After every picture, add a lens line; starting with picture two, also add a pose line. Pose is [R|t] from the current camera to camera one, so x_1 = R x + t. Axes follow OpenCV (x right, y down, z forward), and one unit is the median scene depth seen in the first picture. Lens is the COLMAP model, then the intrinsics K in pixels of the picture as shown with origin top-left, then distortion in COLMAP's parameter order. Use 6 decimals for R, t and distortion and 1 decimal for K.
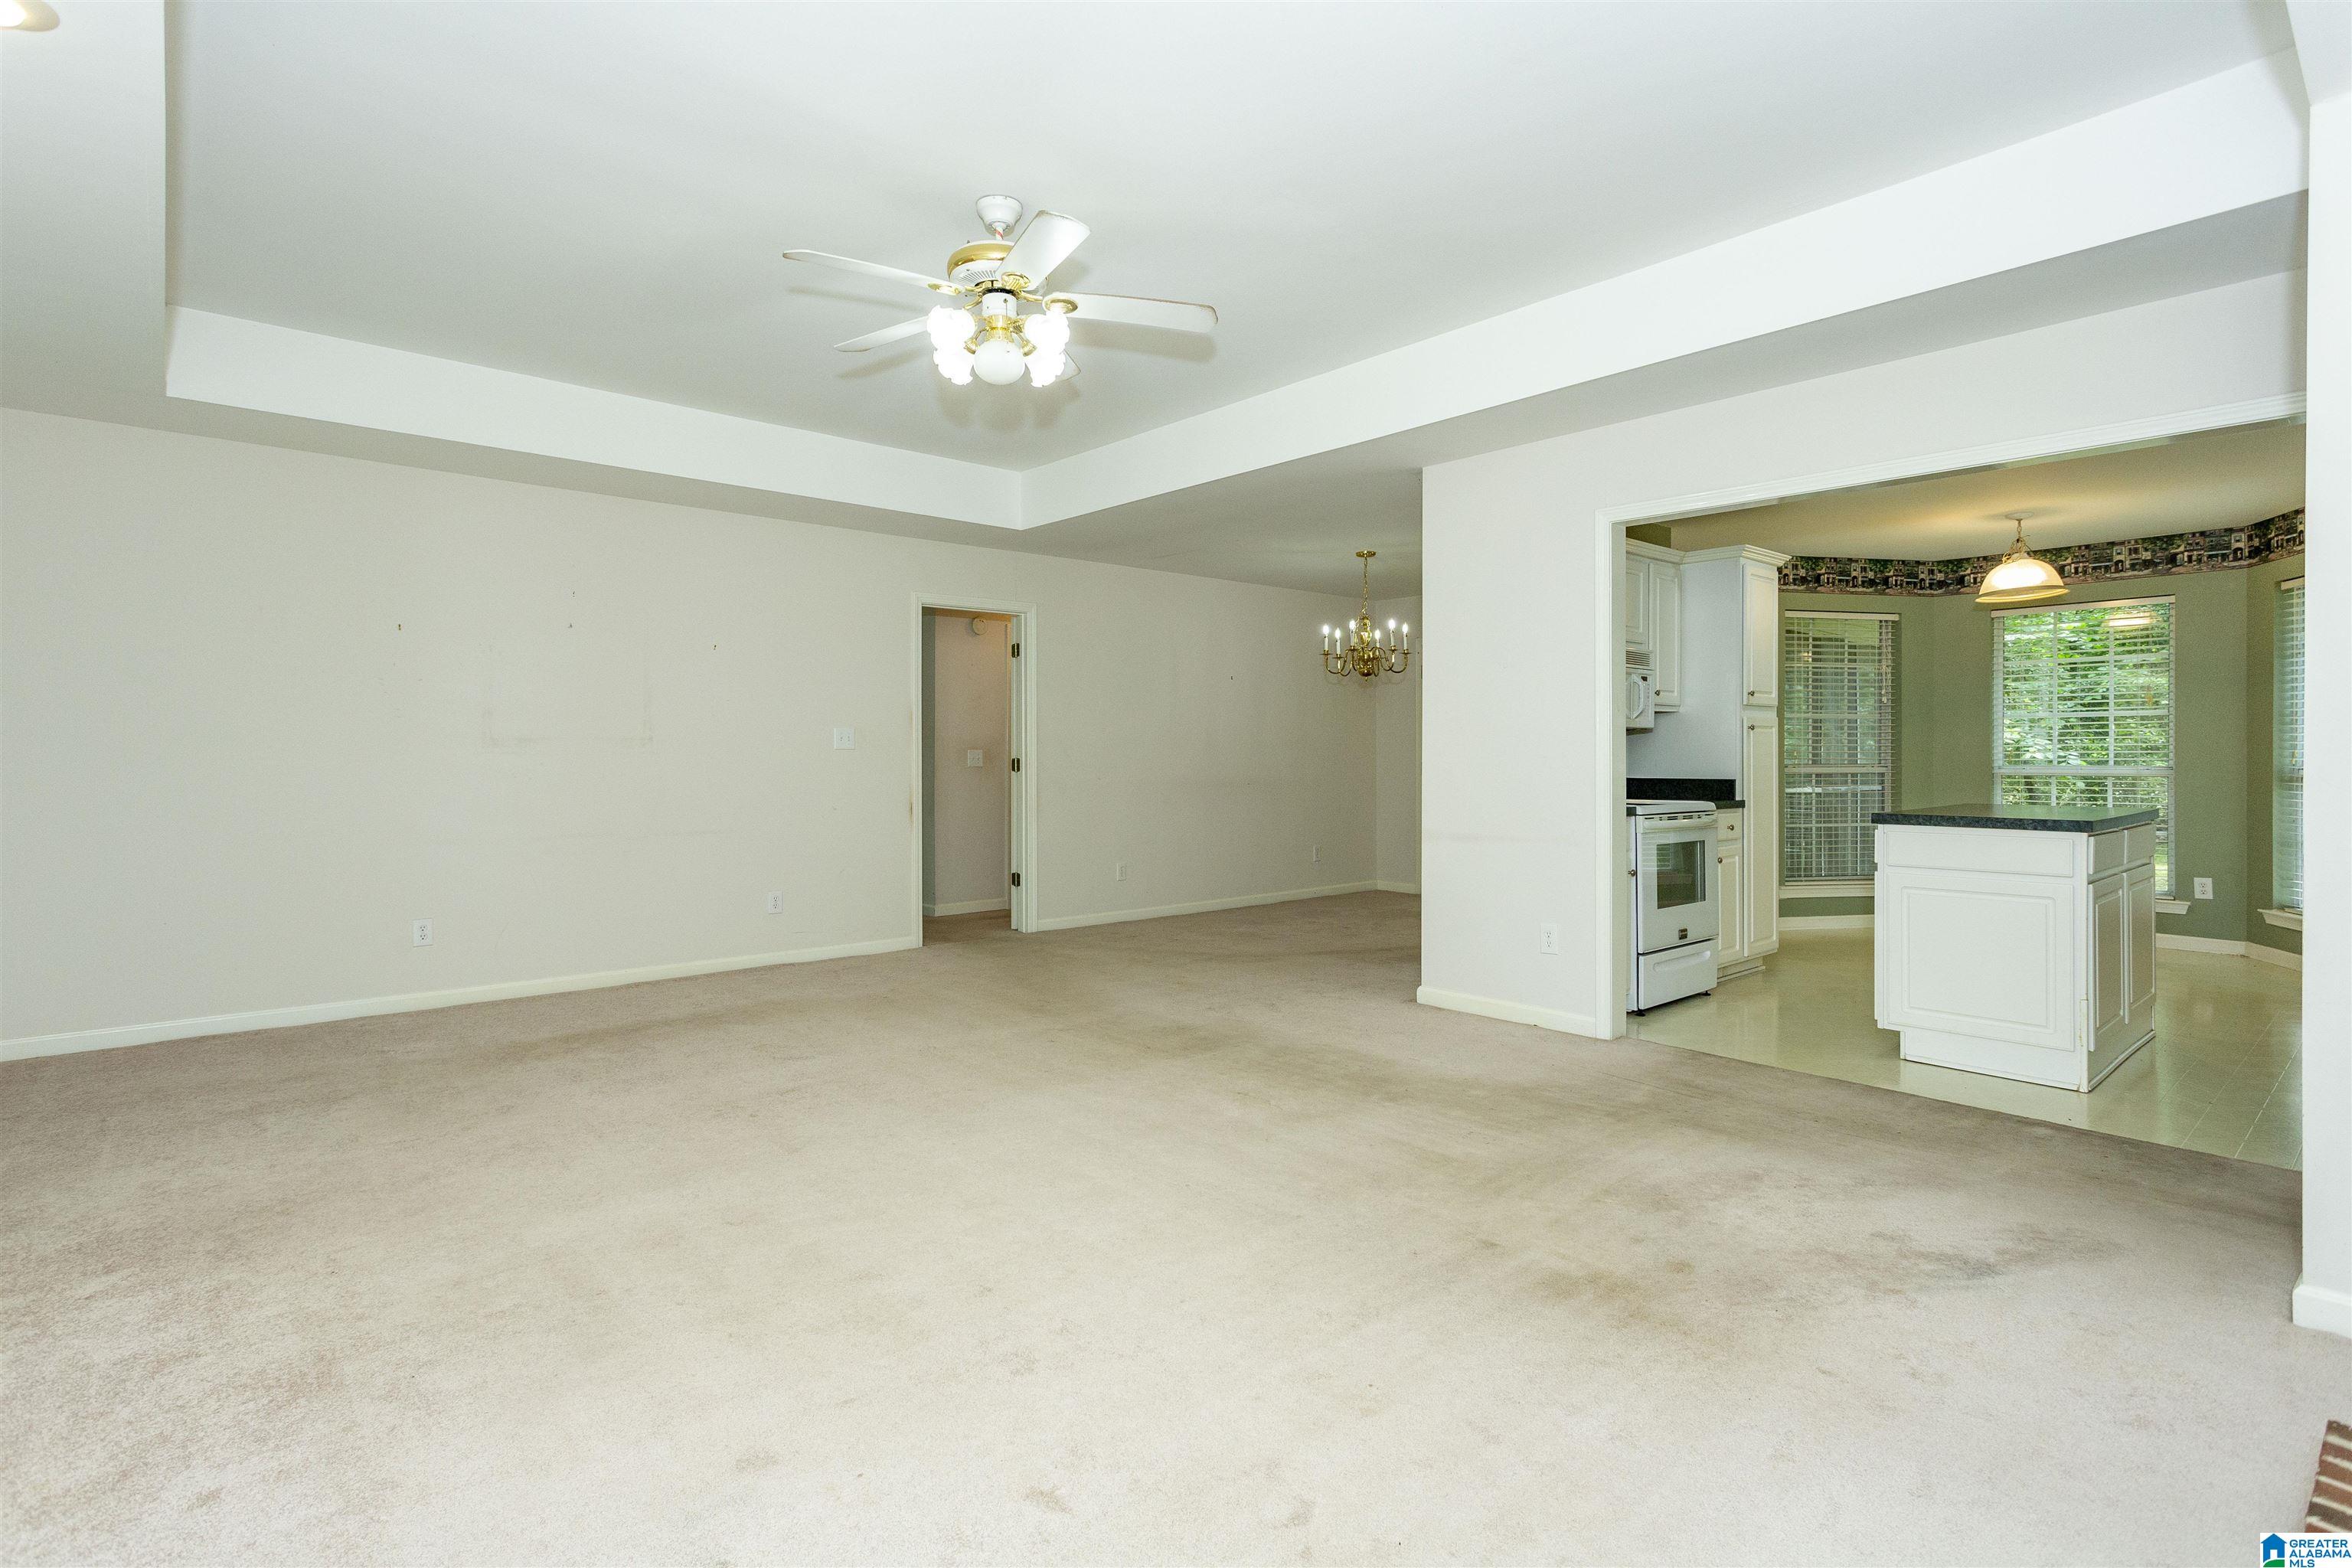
lens RADIAL K [[1112.7, 0, 1187.8], [0, 1112.7, 754.5], [0, 0, 1]] dist [0.003738, 0.000722]
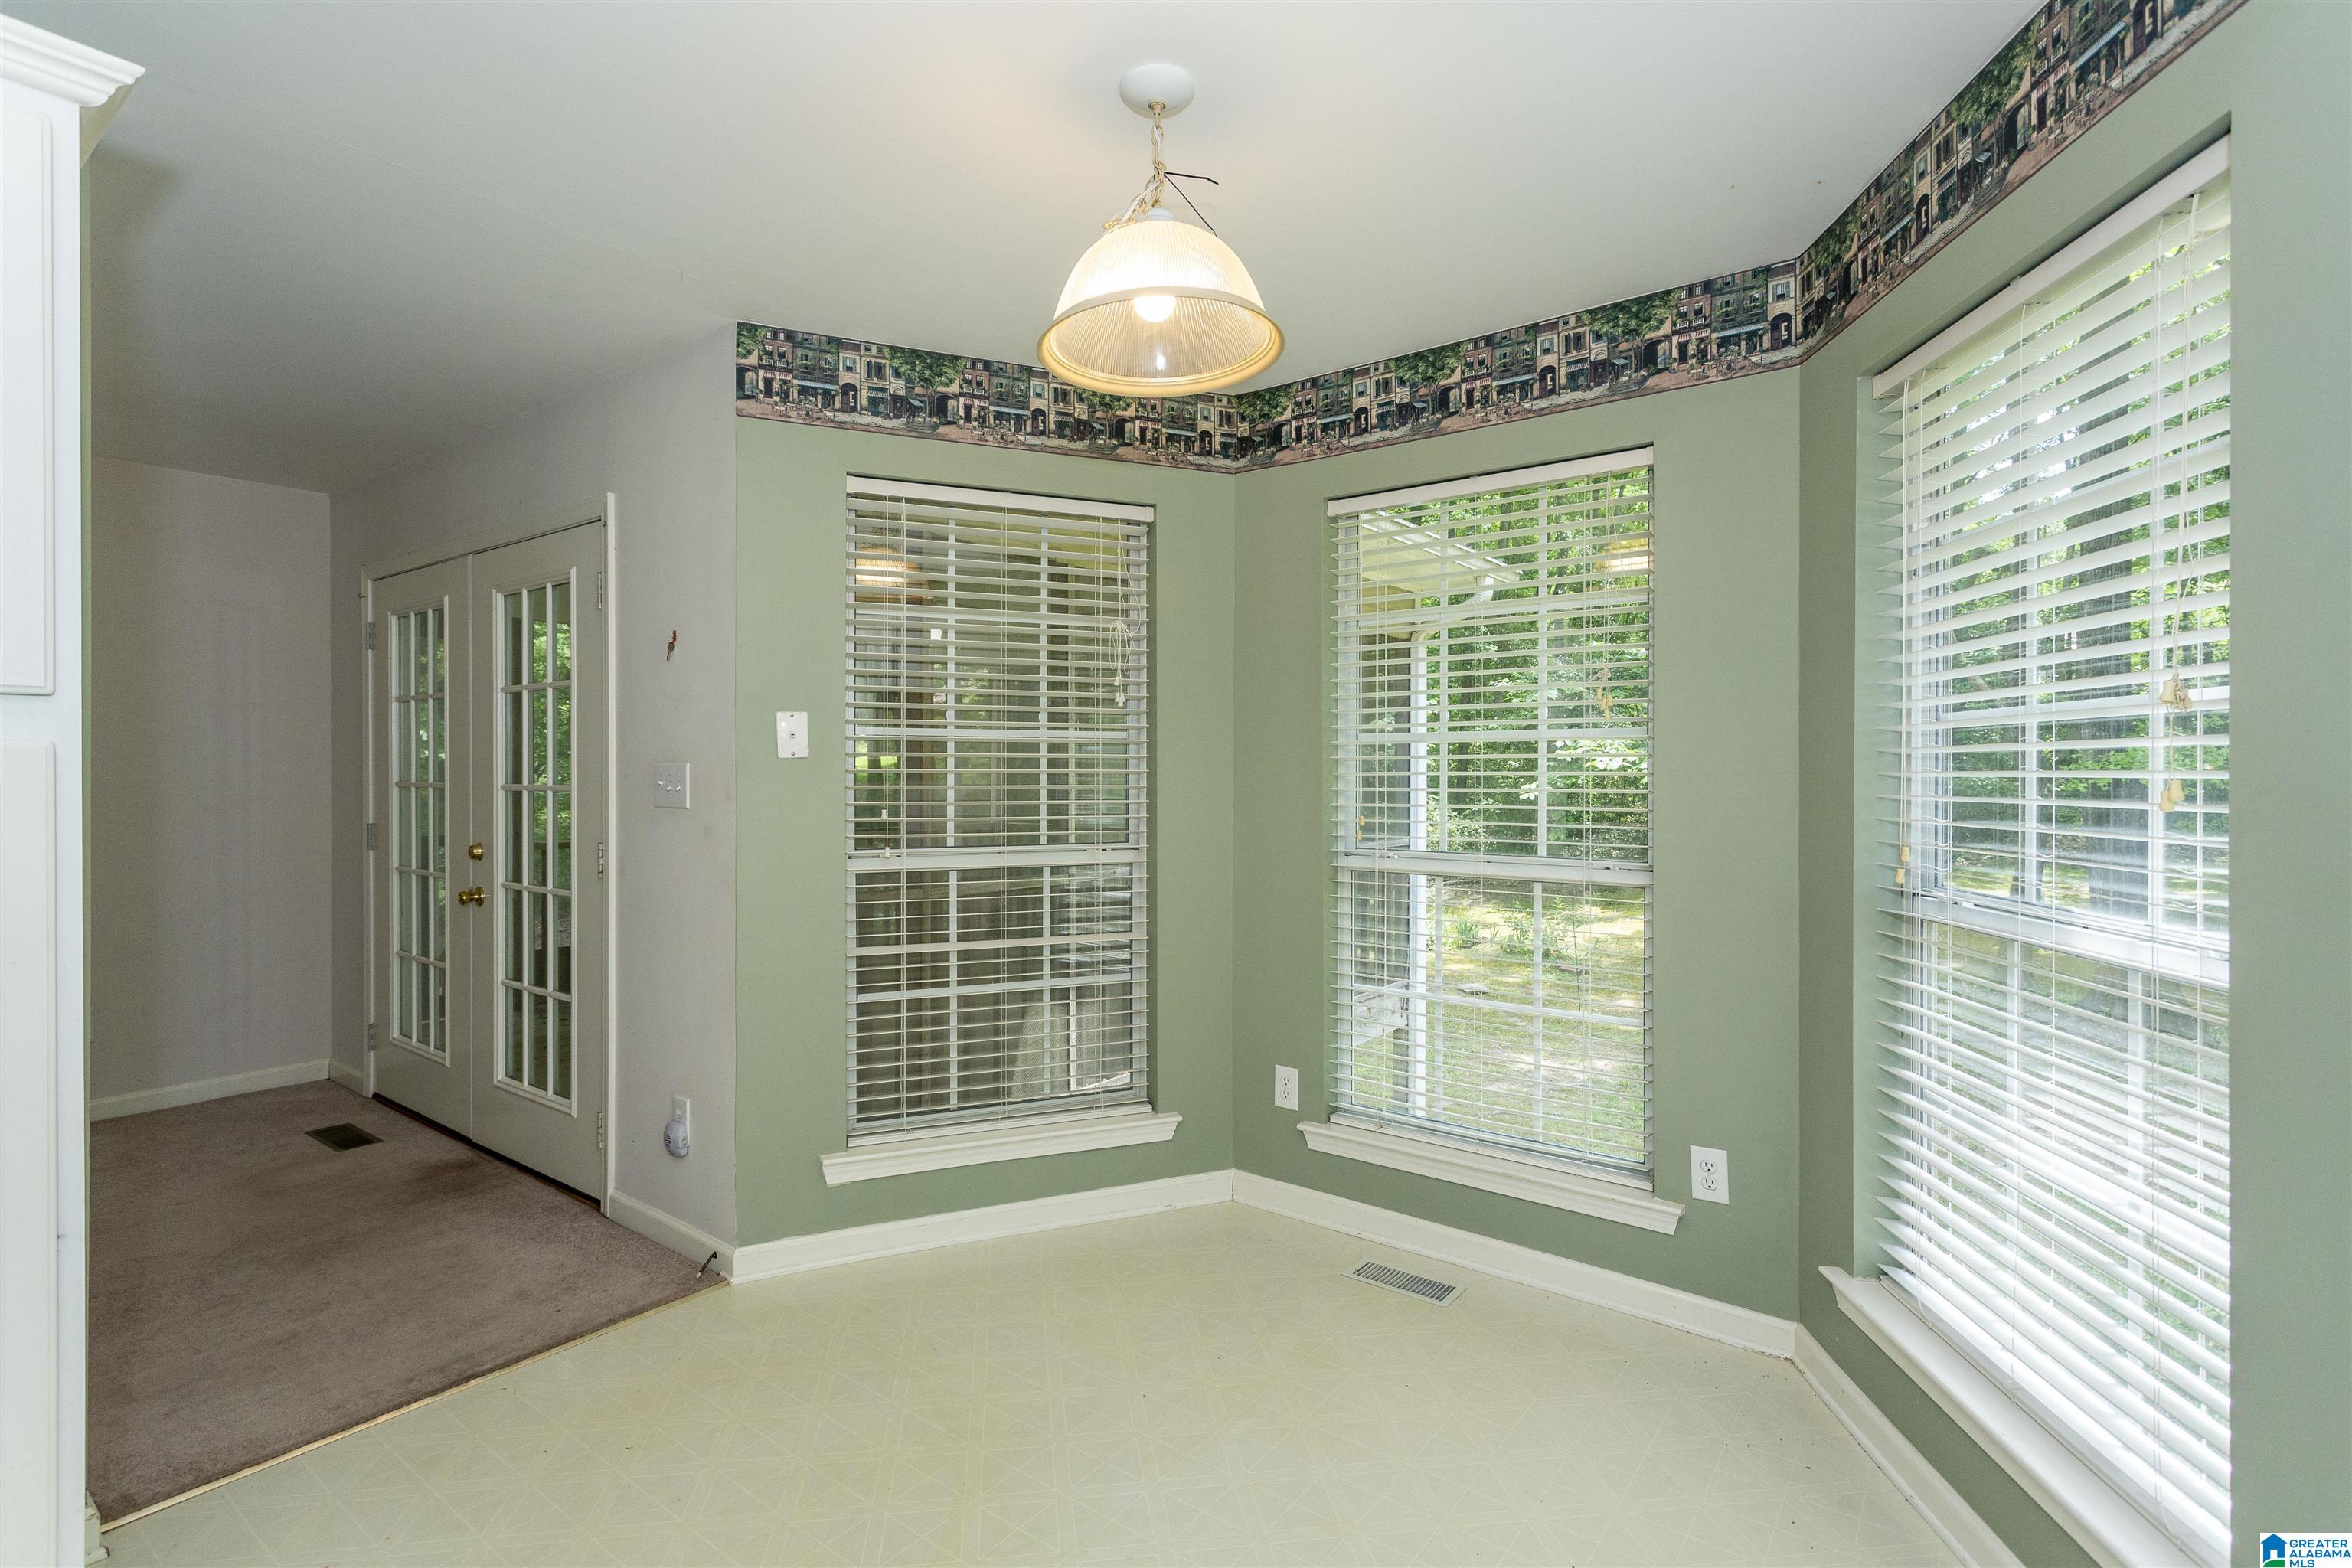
lens RADIAL K [[1112.7, 0, 1183.4], [0, 1112.7, 770.5], [0, 0, 1]] dist [0.003738, 0.000722]
pose [[0.972692, -0.006110, 0.232018, 0.624092], [0.003943, 0.999944, 0.009799, -0.029179], [-0.232064, -0.008617, 0.972662, 0.645943]]
